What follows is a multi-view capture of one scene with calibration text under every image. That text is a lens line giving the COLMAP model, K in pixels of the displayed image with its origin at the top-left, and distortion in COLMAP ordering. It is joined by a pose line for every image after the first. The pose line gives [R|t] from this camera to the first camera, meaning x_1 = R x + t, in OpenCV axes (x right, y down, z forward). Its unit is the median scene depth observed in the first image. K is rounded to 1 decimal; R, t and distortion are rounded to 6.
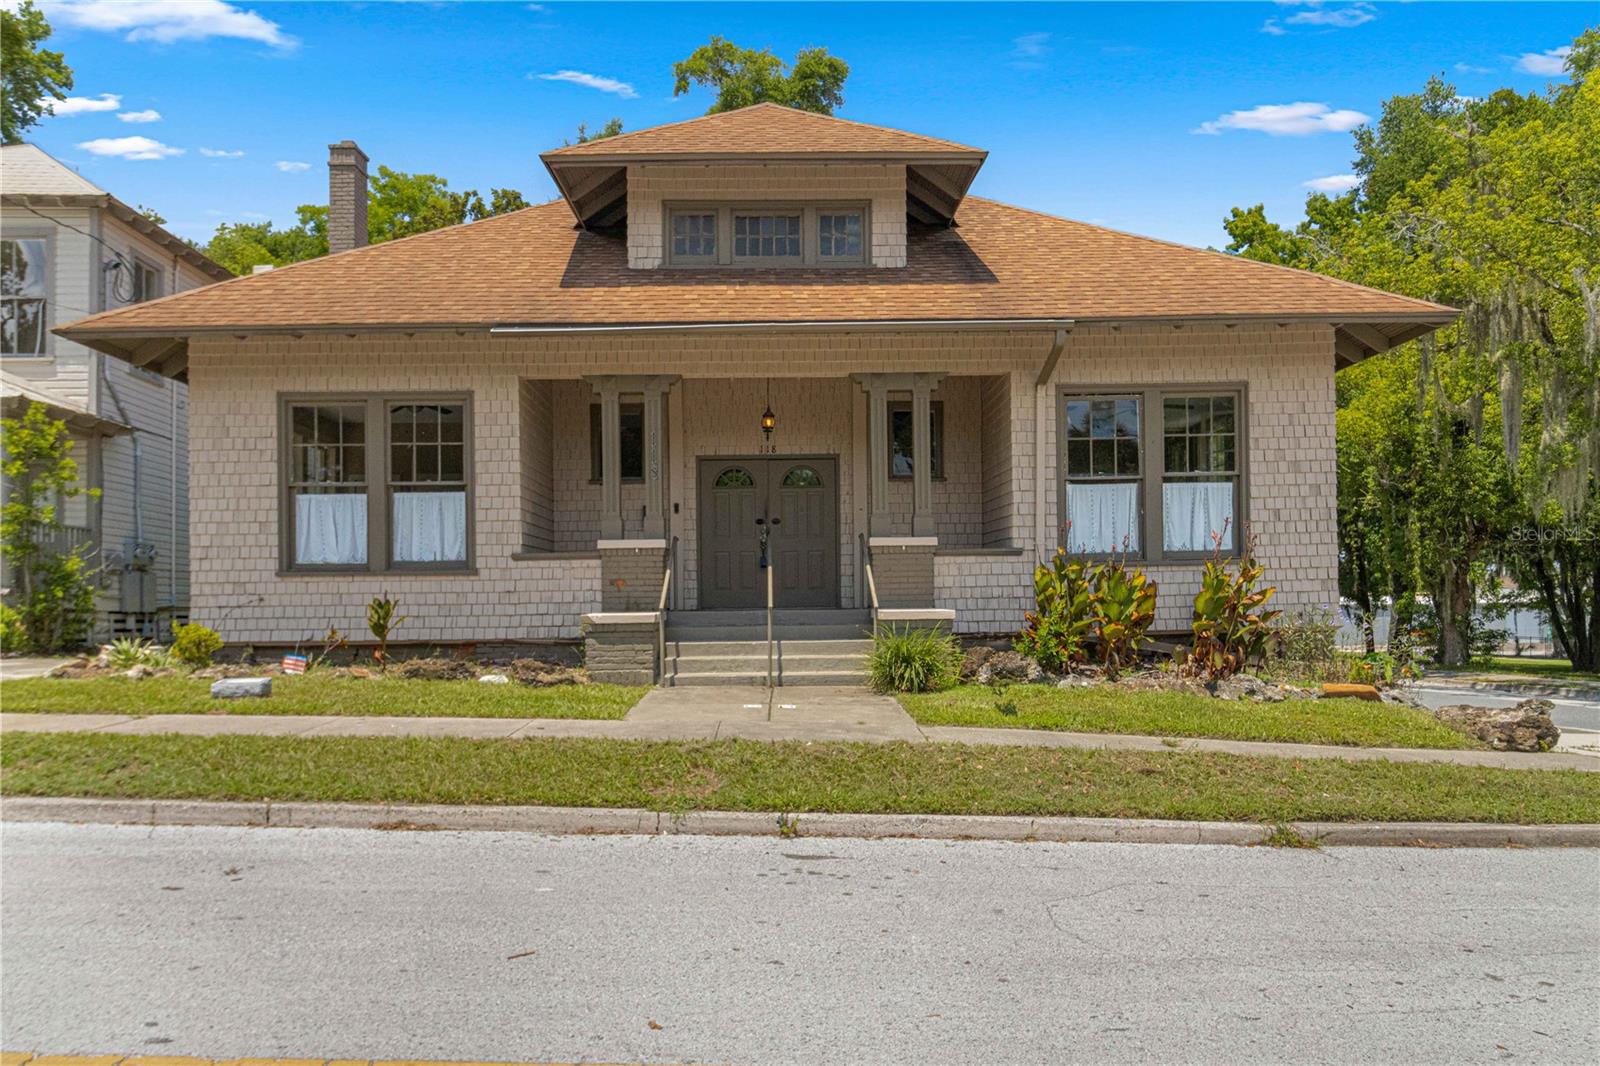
lens RADIAL K [[1174.3, 0, 799.5], [0, 1174.3, 583.7], [0, 0, 1]] dist [-0.001313, -0.000251]
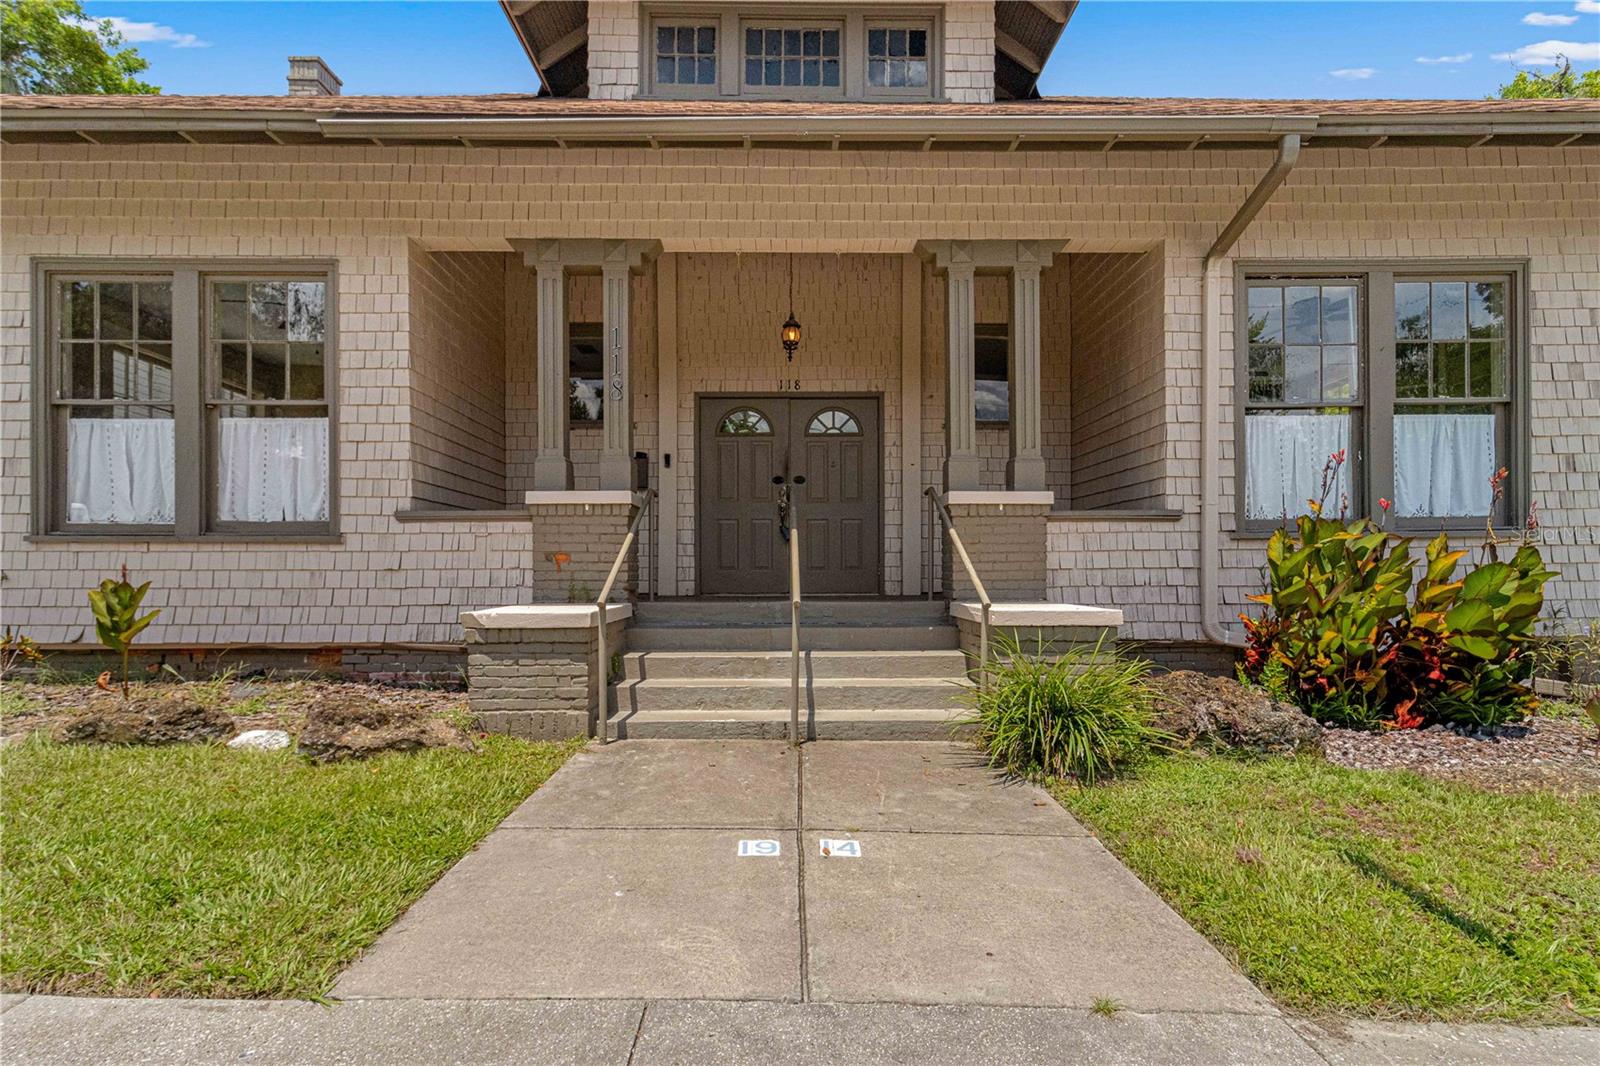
lens RADIAL K [[735.2, 0, 792.9], [0, 735.2, 569.1], [0, 0, 1]] dist [0.001653, 0.000166]
pose [[0.999908, 0.009416, -0.009782, -0.021428], [-0.009366, 0.999943, 0.005165, 0.002259], [0.009831, -0.005073, 0.999939, 0.595610]]
